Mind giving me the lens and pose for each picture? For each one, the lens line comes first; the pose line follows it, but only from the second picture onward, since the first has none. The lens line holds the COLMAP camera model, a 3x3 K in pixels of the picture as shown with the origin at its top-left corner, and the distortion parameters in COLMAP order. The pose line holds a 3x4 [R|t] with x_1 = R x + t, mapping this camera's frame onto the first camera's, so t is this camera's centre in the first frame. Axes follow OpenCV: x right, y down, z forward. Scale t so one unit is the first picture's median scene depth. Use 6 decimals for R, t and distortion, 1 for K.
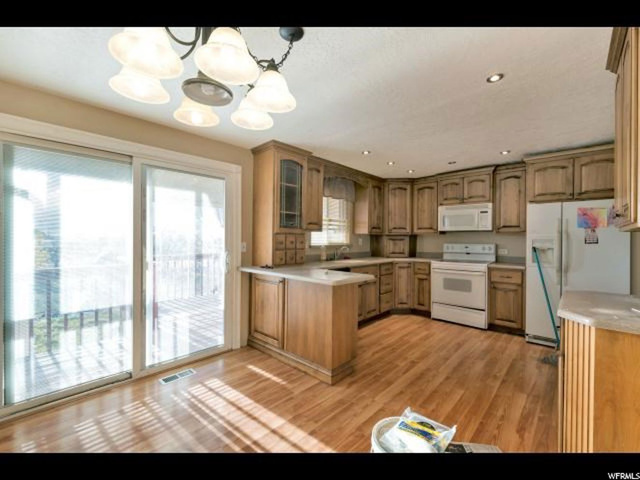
lens RADIAL K [[275.1, 0, 321.3], [0, 275.1, 240.2], [0, 0, 1]] dist [0.000578, 0.000135]
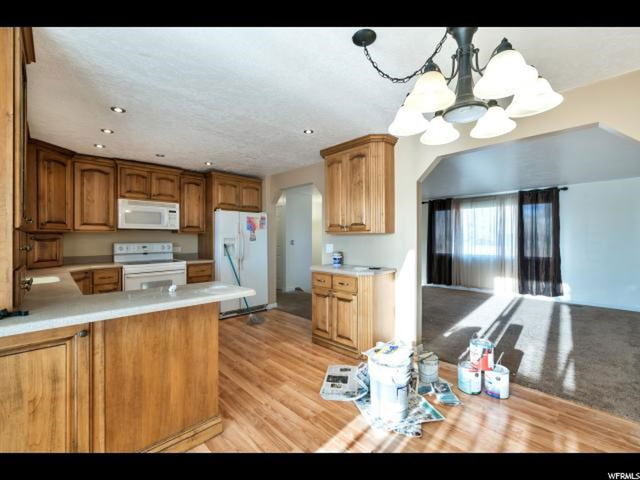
lens RADIAL K [[278.7, 0, 320.0], [0, 278.7, 240.0], [0, 0, 1]] dist [0.000547, 0.000085]
pose [[0.048311, -0.014888, 0.998721, -0.421910], [0.007105, 0.999869, 0.014562, -0.007739], [-0.998807, 0.006393, 0.048411, 0.407201]]
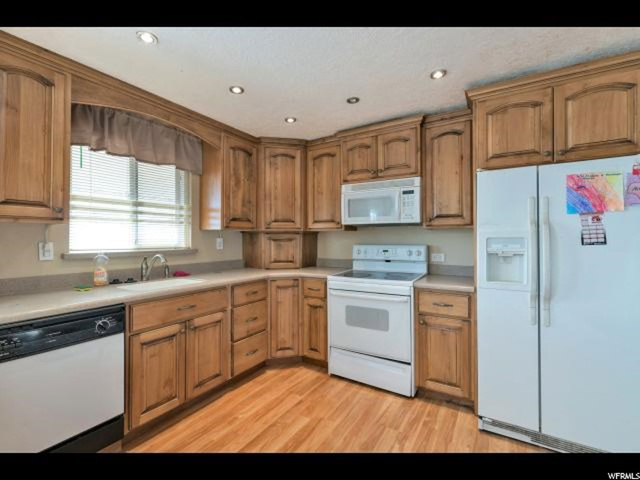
lens RADIAL K [[291.3, 0, 320.1], [0, 291.3, 235.8], [0, 0, 1]] dist [0.000650, 0.000142]
pose [[0.981156, -0.006011, 0.193123, 0.285206], [0.009053, 0.999848, -0.014877, -0.000159], [-0.193005, 0.016345, 0.981062, 0.424489]]
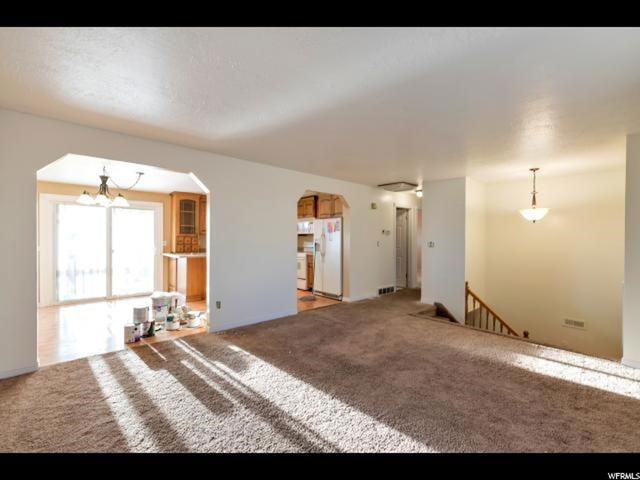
lens RADIAL K [[281.3, 0, 322.7], [0, 281.3, 239.2], [0, 0, 1]] dist [-0.001752, -0.000293]
pose [[0.996141, -0.005043, -0.087618, 0.820325], [0.004433, 0.999965, -0.007156, 0.011588], [0.087651, 0.006740, 0.996128, -0.736354]]
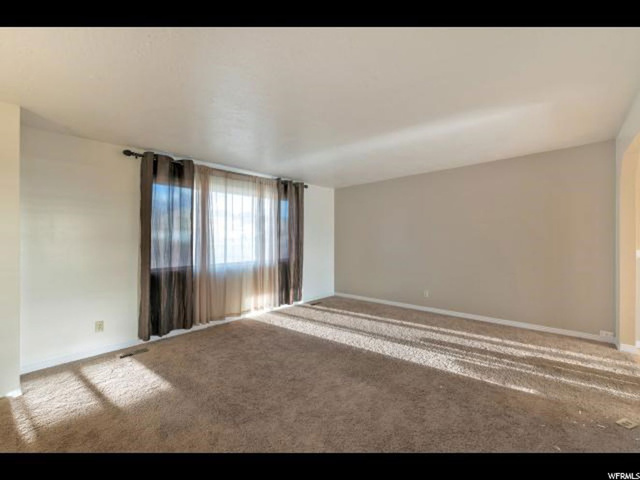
lens RADIAL K [[281.3, 0, 322.7], [0, 281.3, 239.2], [0, 0, 1]] dist [-0.001752, -0.000293]
pose [[-0.999613, -0.008337, -0.026525, 0.926066], [-0.008614, 0.999909, 0.010360, 0.004367], [0.026437, 0.010585, -0.999594, 0.608811]]
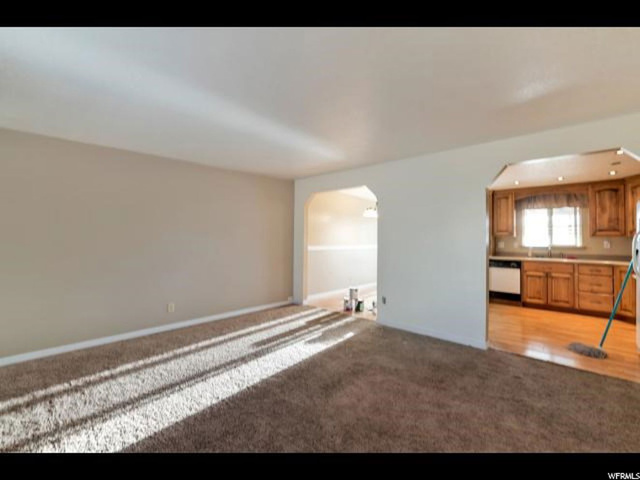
lens RADIAL K [[281.3, 0, 322.7], [0, 281.3, 239.2], [0, 0, 1]] dist [-0.001752, -0.000293]
pose [[0.004821, -0.009937, -0.999939, 1.418499], [-0.013725, 0.999856, -0.010003, 0.013418], [0.999894, 0.013773, 0.004684, -0.053095]]
